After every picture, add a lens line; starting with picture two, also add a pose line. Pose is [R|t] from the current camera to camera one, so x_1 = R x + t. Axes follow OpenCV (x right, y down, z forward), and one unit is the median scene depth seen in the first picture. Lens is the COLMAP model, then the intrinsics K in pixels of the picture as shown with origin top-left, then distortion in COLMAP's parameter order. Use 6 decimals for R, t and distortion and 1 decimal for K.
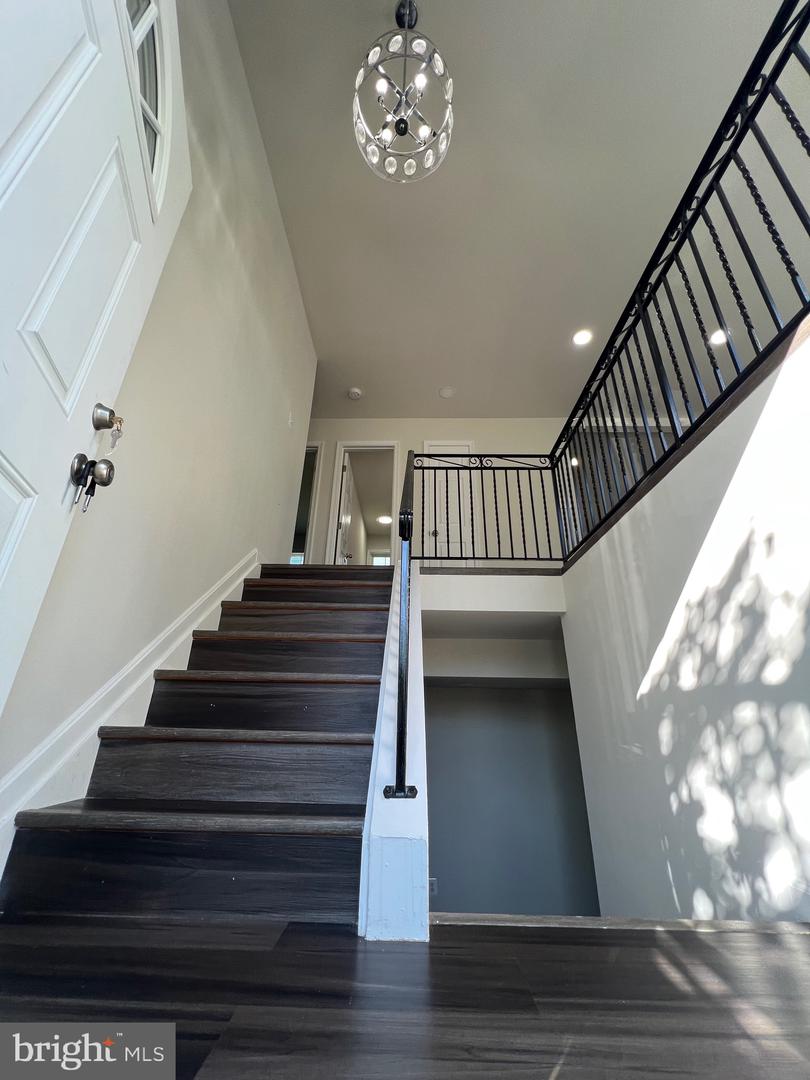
lens RADIAL K [[432.5, 0, 406.0], [0, 432.5, 539.0], [0, 0, 1]] dist [-0.001462, -0.000984]
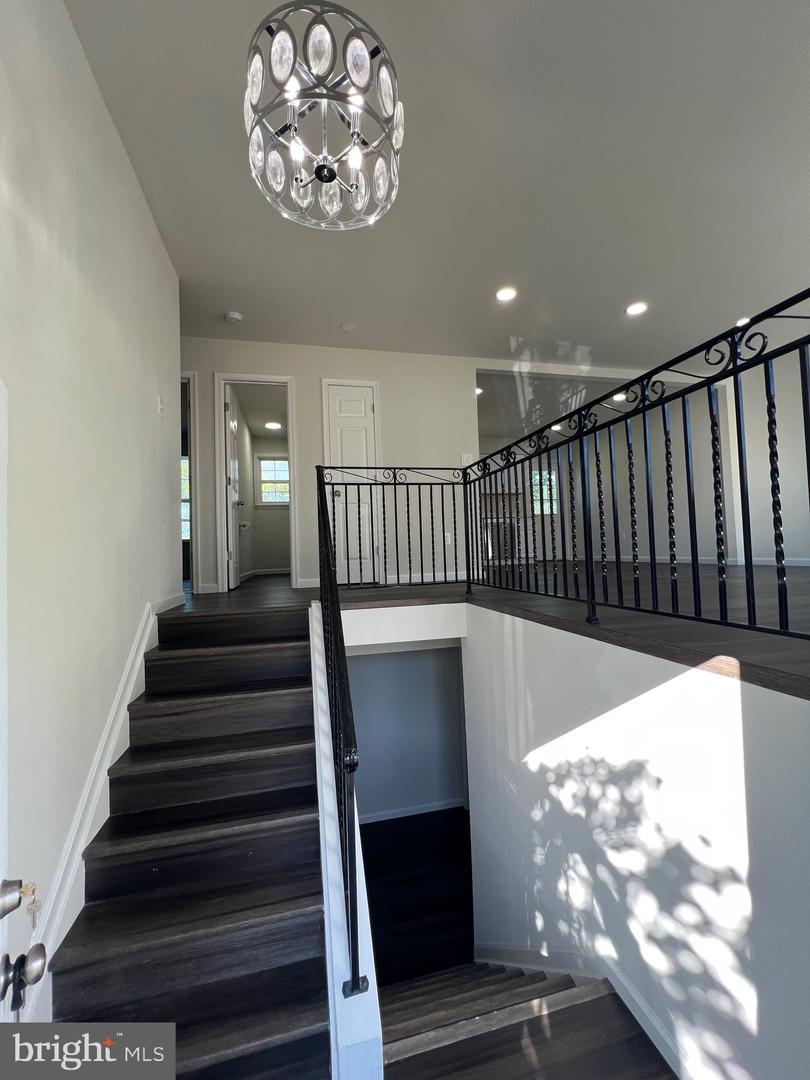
lens RADIAL K [[432.5, 0, 404.9], [0, 432.5, 537.2], [0, 0, 1]] dist [-0.001462, -0.000984]
pose [[0.966825, -0.041810, 0.251996, -0.048275], [-0.049461, 0.937202, 0.345262, -0.382957], [-0.250607, -0.346271, 0.904042, 0.096632]]
